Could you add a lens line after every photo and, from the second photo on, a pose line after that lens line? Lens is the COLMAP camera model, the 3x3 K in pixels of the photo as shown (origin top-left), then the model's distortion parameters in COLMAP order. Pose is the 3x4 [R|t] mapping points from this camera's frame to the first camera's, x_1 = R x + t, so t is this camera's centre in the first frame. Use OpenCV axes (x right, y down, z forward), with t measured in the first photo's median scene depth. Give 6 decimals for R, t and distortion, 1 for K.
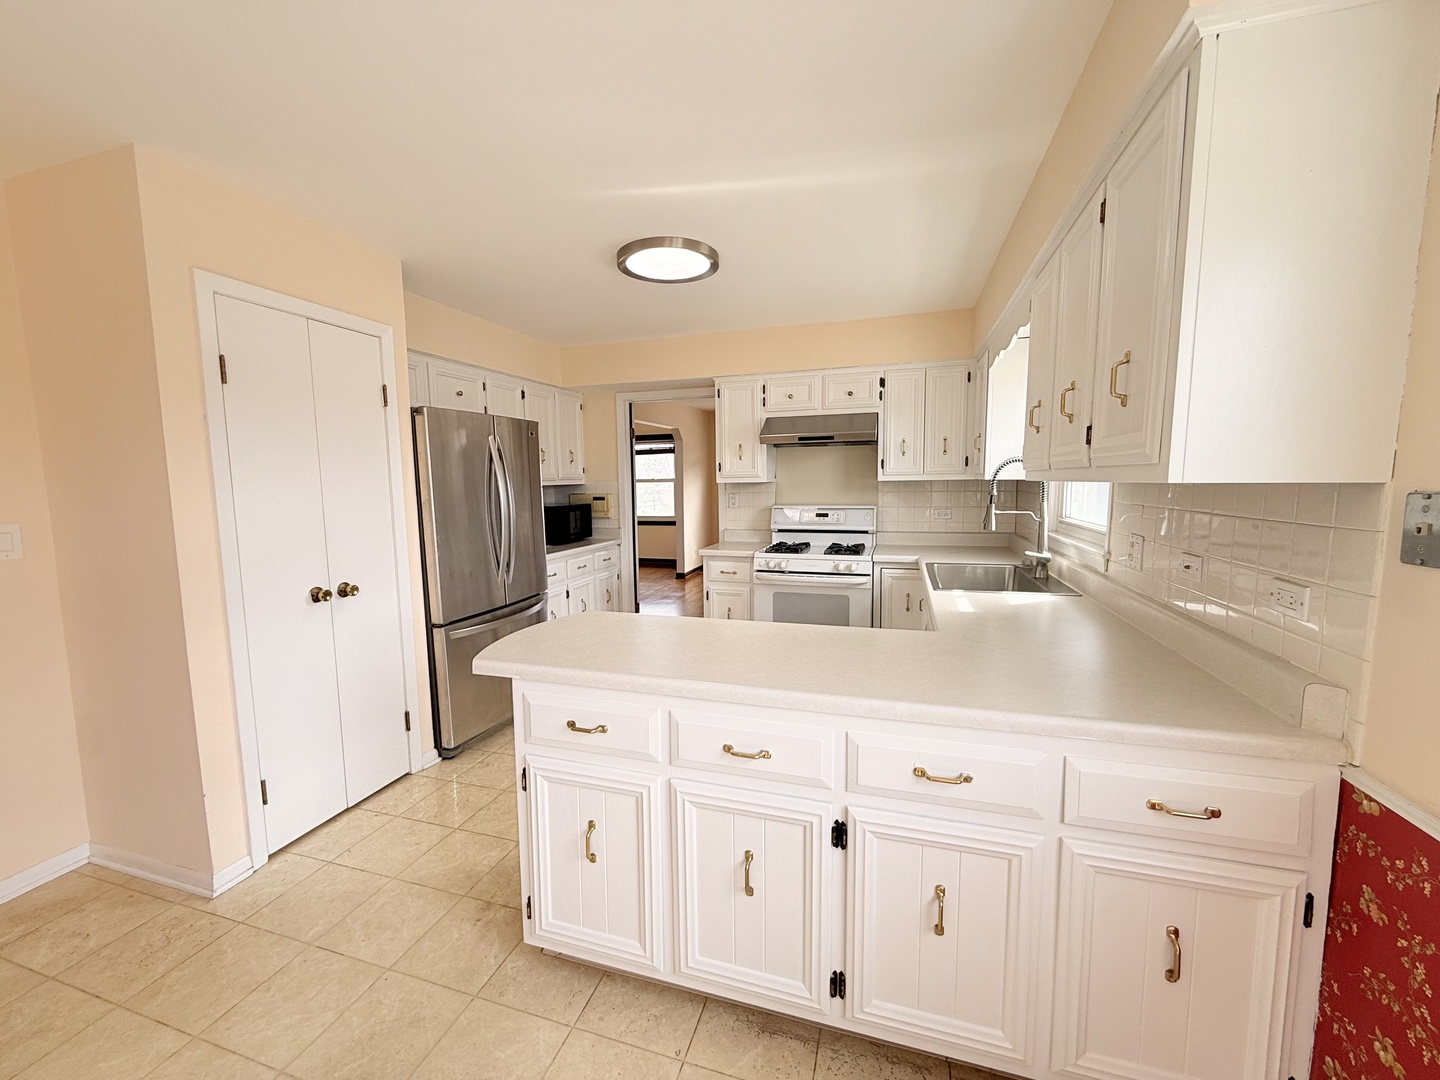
lens RADIAL K [[576.1, 0, 715.4], [0, 576.1, 539.6], [0, 0, 1]] dist [-0.000496, 0.000524]
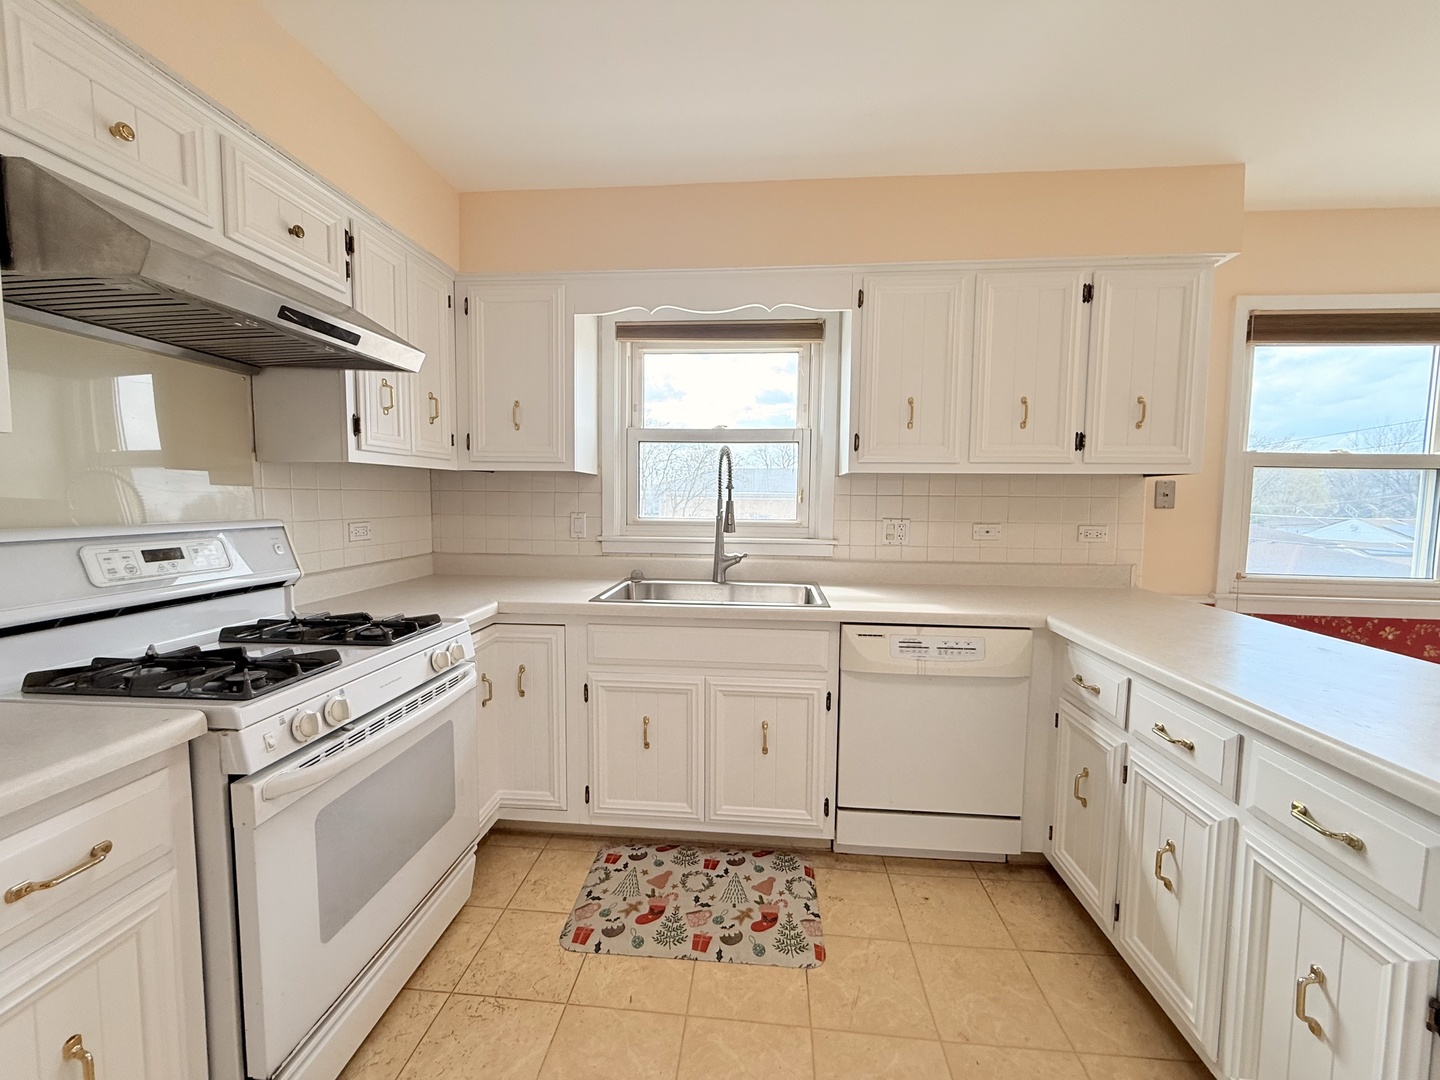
lens RADIAL K [[576.1, 0, 715.8], [0, 576.1, 538.9], [0, 0, 1]] dist [-0.000496, 0.000524]
pose [[-0.216296, -0.059893, 0.974489, -0.306999], [0.094305, 0.992168, 0.081911, -0.074168], [-0.971763, 0.109617, -0.208954, 1.161987]]
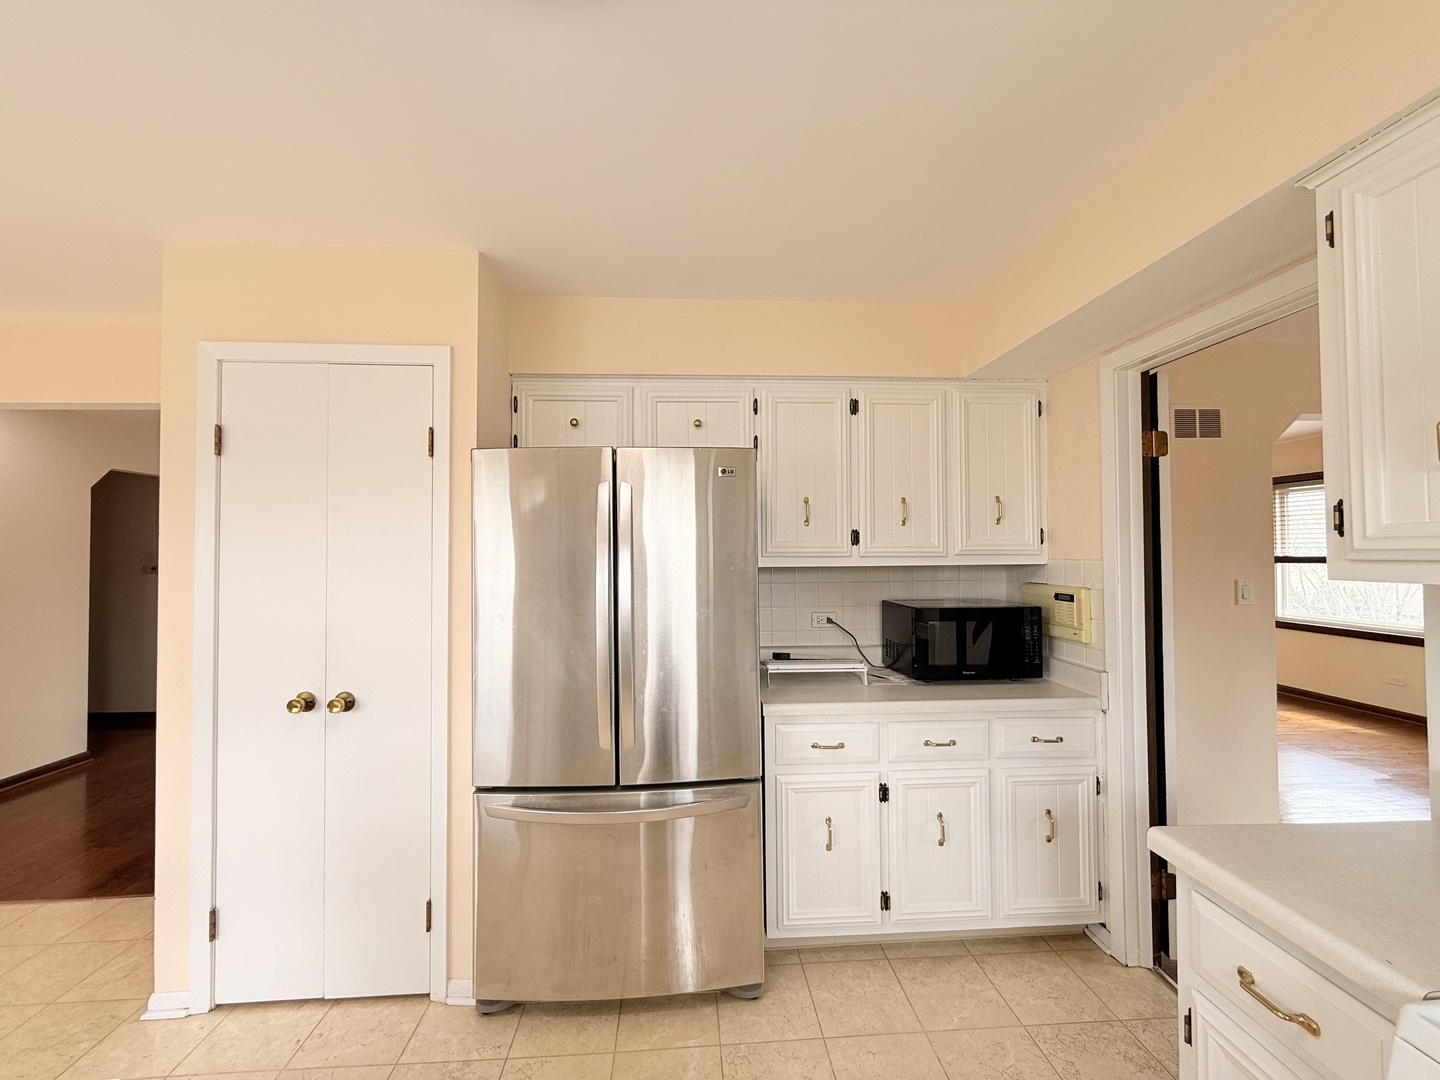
lens RADIAL K [[576.1, 0, 722.4], [0, 576.1, 541.0], [0, 0, 1]] dist [-0.000496, 0.000524]
pose [[0.364214, -0.006686, -0.931291, 0.217789], [-0.096767, 0.994290, -0.044983, -0.121262], [0.926274, 0.106502, 0.361487, 1.022140]]
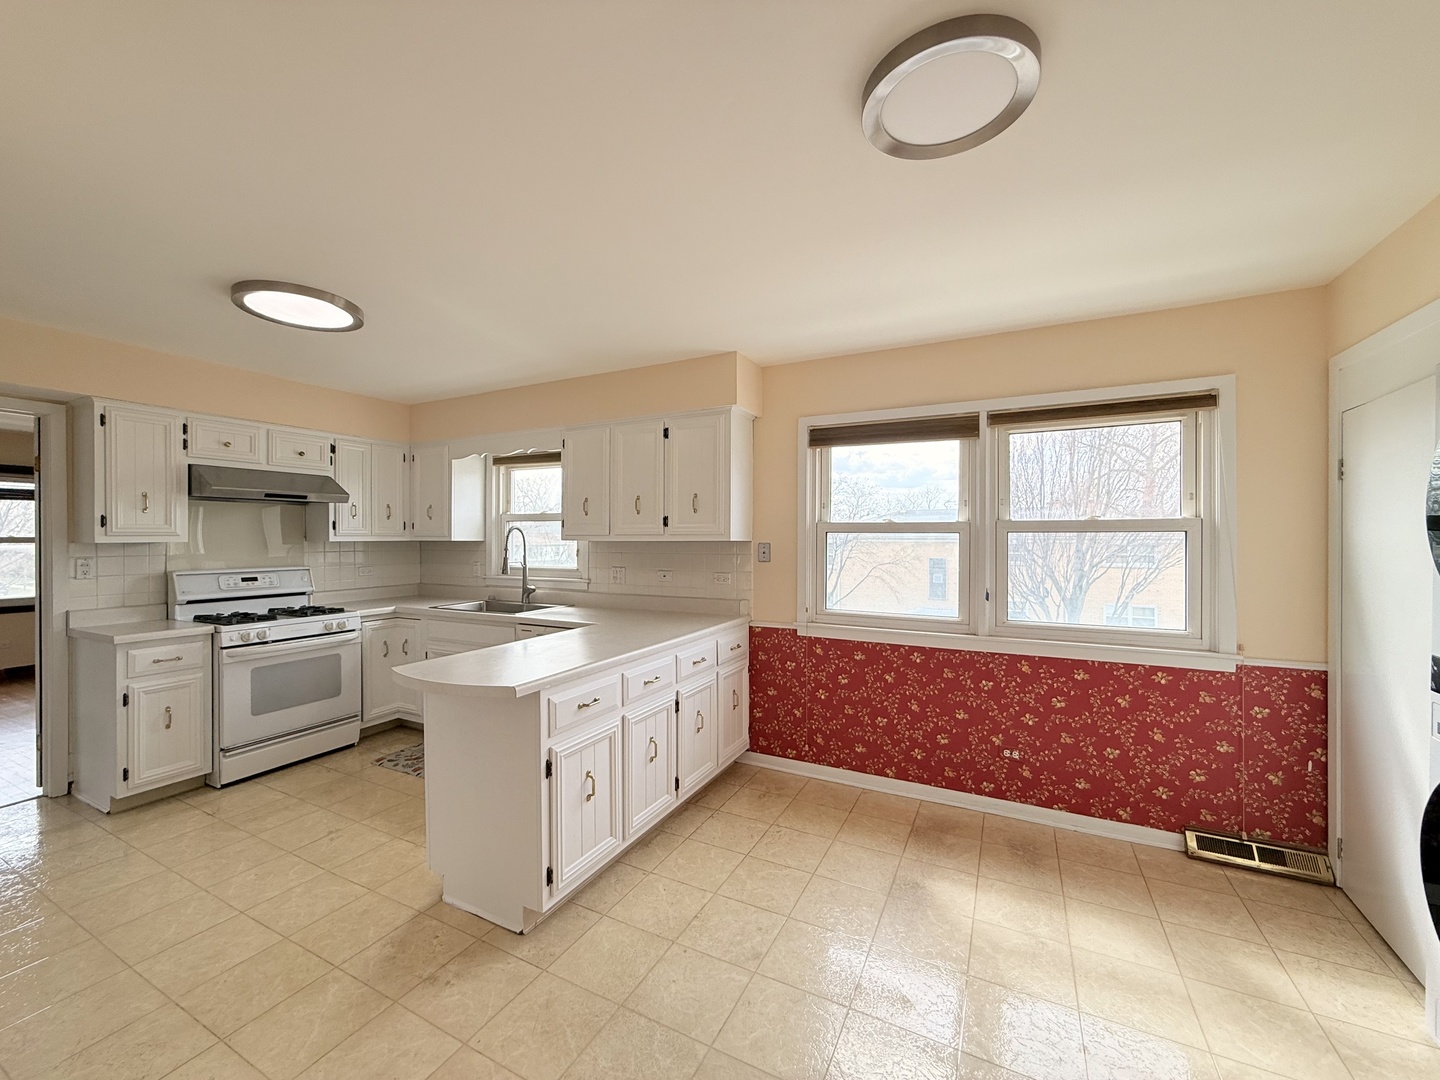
lens RADIAL K [[576.1, 0, 716.5], [0, 576.1, 539.6], [0, 0, 1]] dist [-0.000496, 0.000524]
pose [[0.168493, 0.009821, 0.985654, -0.872705], [0.100892, 0.994527, -0.027156, -0.010055], [-0.980526, 0.104020, 0.166580, 0.208333]]
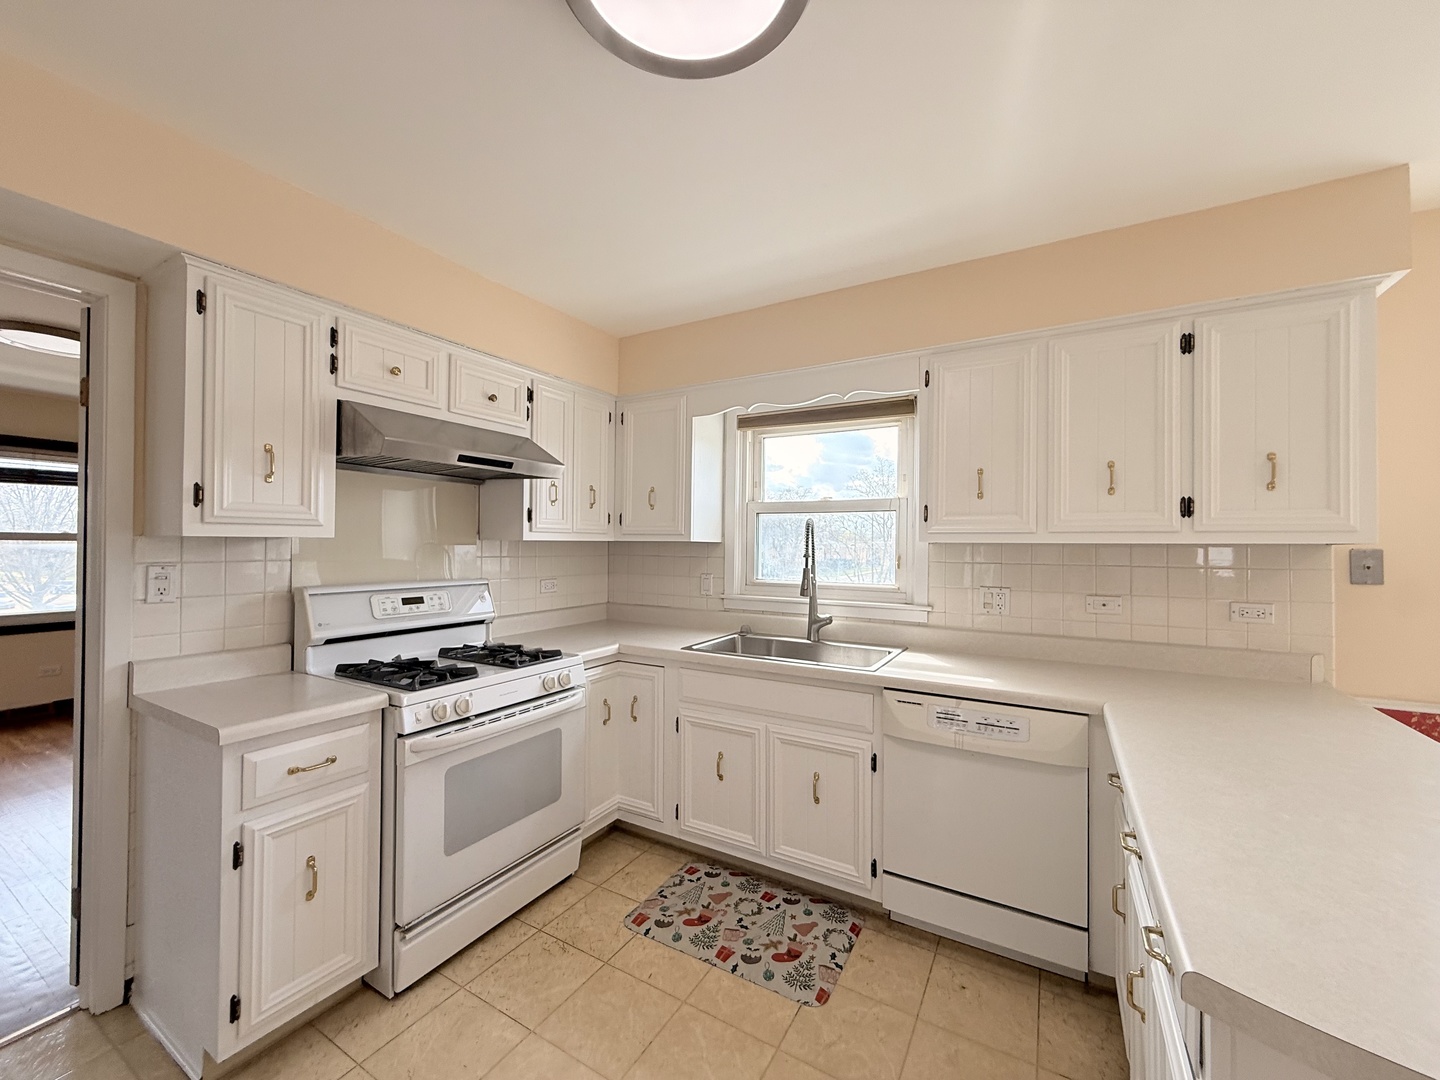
lens RADIAL K [[576.1, 0, 716.0], [0, 576.1, 538.8], [0, 0, 1]] dist [-0.000496, 0.000524]
pose [[0.220206, 0.024022, 0.975158, -0.433980], [0.090265, 0.994906, -0.044892, -0.076997], [-0.971268, 0.097908, 0.216916, 0.910832]]
